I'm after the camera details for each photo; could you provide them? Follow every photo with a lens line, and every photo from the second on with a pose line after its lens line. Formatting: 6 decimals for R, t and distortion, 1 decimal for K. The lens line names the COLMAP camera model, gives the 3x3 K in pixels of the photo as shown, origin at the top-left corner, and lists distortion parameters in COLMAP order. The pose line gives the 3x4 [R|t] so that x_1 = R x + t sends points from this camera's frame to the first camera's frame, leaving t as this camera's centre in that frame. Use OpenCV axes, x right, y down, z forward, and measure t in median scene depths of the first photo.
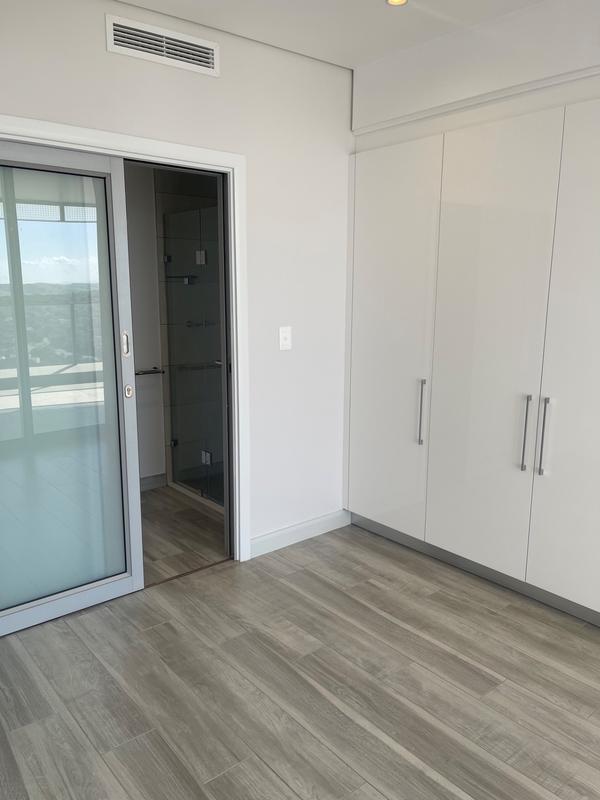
lens RADIAL K [[605.4, 0, 294.9], [0, 605.4, 395.3], [0, 0, 1]] dist [0.046345, -0.080445]
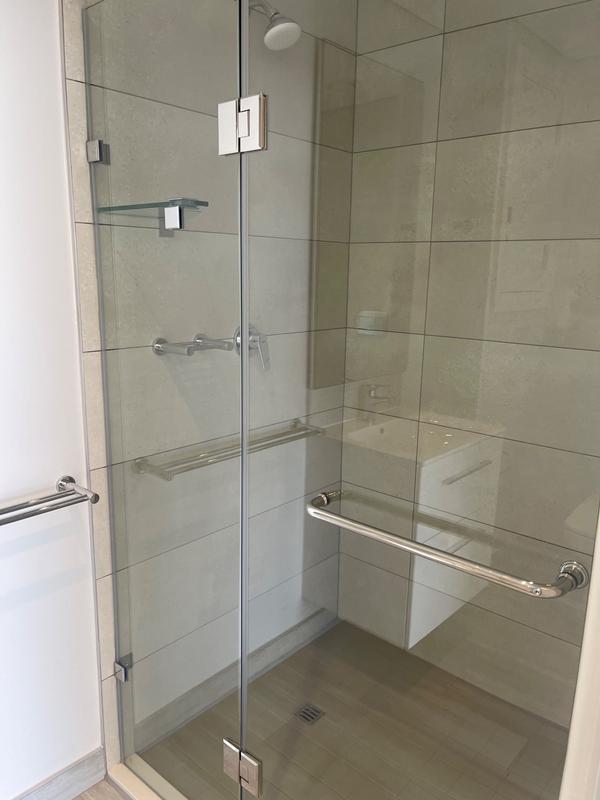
lens RADIAL K [[605.4, 0, 294.9], [0, 605.4, 395.3], [0, 0, 1]] dist [0.046345, -0.080445]
pose [[0.987683, -0.017913, 0.155438, -0.158047], [0.012127, 0.999201, 0.038092, -0.105228], [-0.155996, -0.035738, 0.987111, 0.653085]]
